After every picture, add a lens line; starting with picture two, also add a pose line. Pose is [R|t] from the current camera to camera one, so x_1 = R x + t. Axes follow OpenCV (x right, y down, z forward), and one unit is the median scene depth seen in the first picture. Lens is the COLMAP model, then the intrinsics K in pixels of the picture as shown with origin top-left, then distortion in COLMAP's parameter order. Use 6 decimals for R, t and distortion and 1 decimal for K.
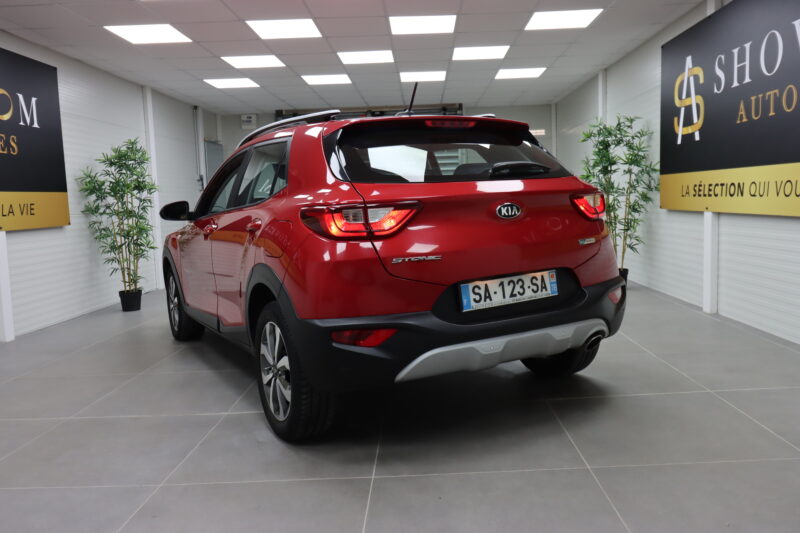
lens RADIAL K [[638.8, 0, 400.7], [0, 638.8, 249.5], [0, 0, 1]] dist [0.002450, -0.001586]
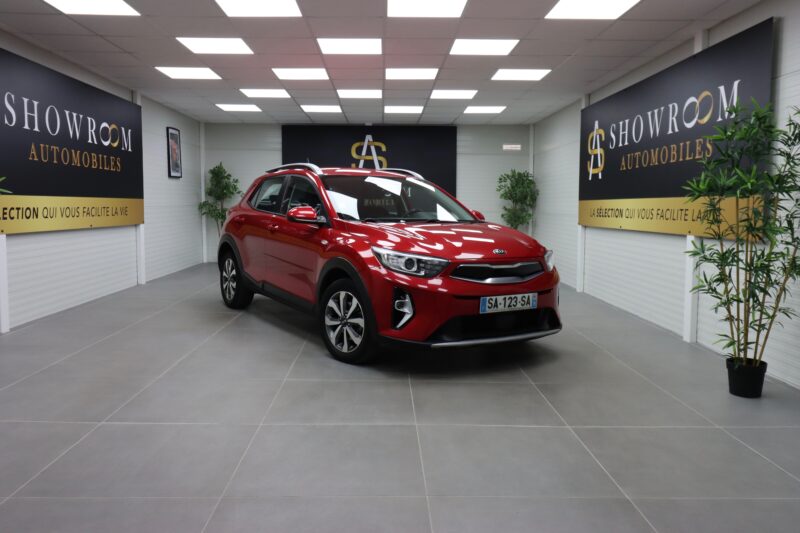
lens RADIAL K [[635.1, 0, 398.0], [0, 635.1, 267.9], [0, 0, 1]] dist [0.006739, 0.001123]
pose [[0.997921, 0.025263, 0.059299, -0.087855], [-0.026059, 0.999580, 0.012688, 0.030478], [-0.058954, -0.014207, 0.998160, -0.462146]]
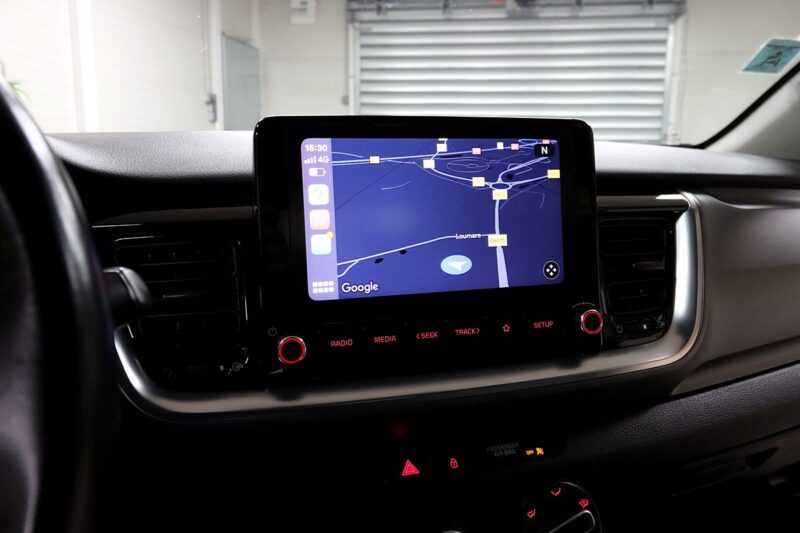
lens RADIAL K [[638.8, 0, 400.7], [0, 638.8, 249.5], [0, 0, 1]] dist [0.002450, -0.001586]
pose [[0.992292, 0.059375, -0.108773, -0.153633], [-0.051712, 0.996066, 0.071964, -0.056697], [0.112618, -0.065784, 0.991458, 0.898698]]
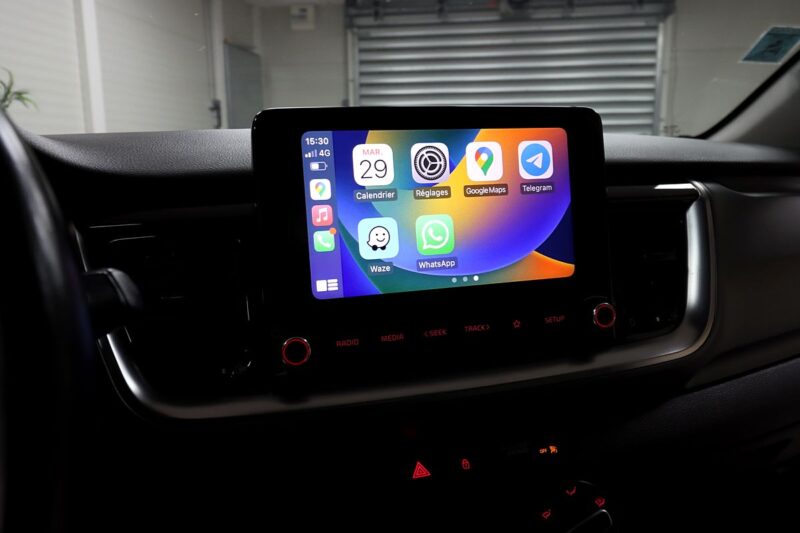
lens RADIAL K [[617.9, 0, 400.4], [0, 617.9, 249.6], [0, 0, 1]] dist [0.000433, 0.002868]
pose [[0.993032, 0.039297, -0.111098, -0.154643], [-0.031024, 0.996683, 0.075240, -0.056032], [0.113686, -0.071269, 0.990957, 0.903309]]
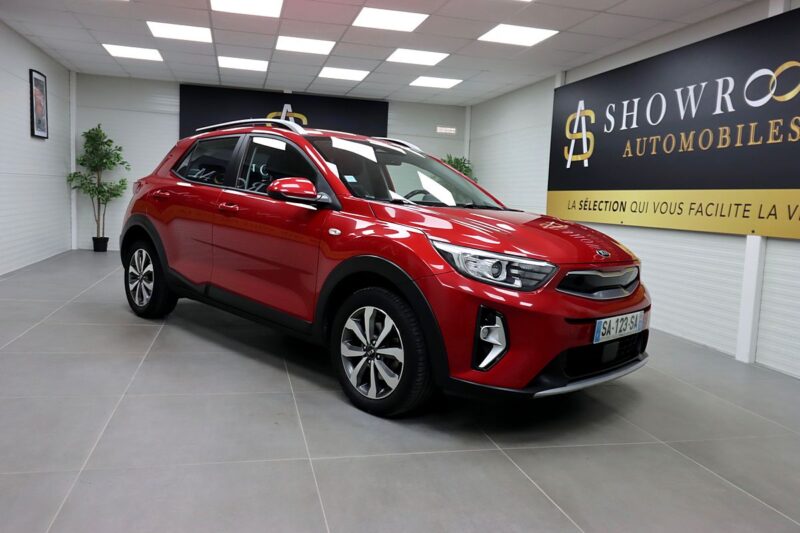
lens RADIAL K [[617.6, 0, 400.0], [0, 617.6, 266.5], [0, 0, 1]] dist [0.007115, -0.000594]
pose [[0.956489, 0.040495, 0.288946, -0.263160], [-0.048415, 0.998621, 0.020313, 0.026067], [-0.287725, -0.033418, 0.957130, -0.106114]]
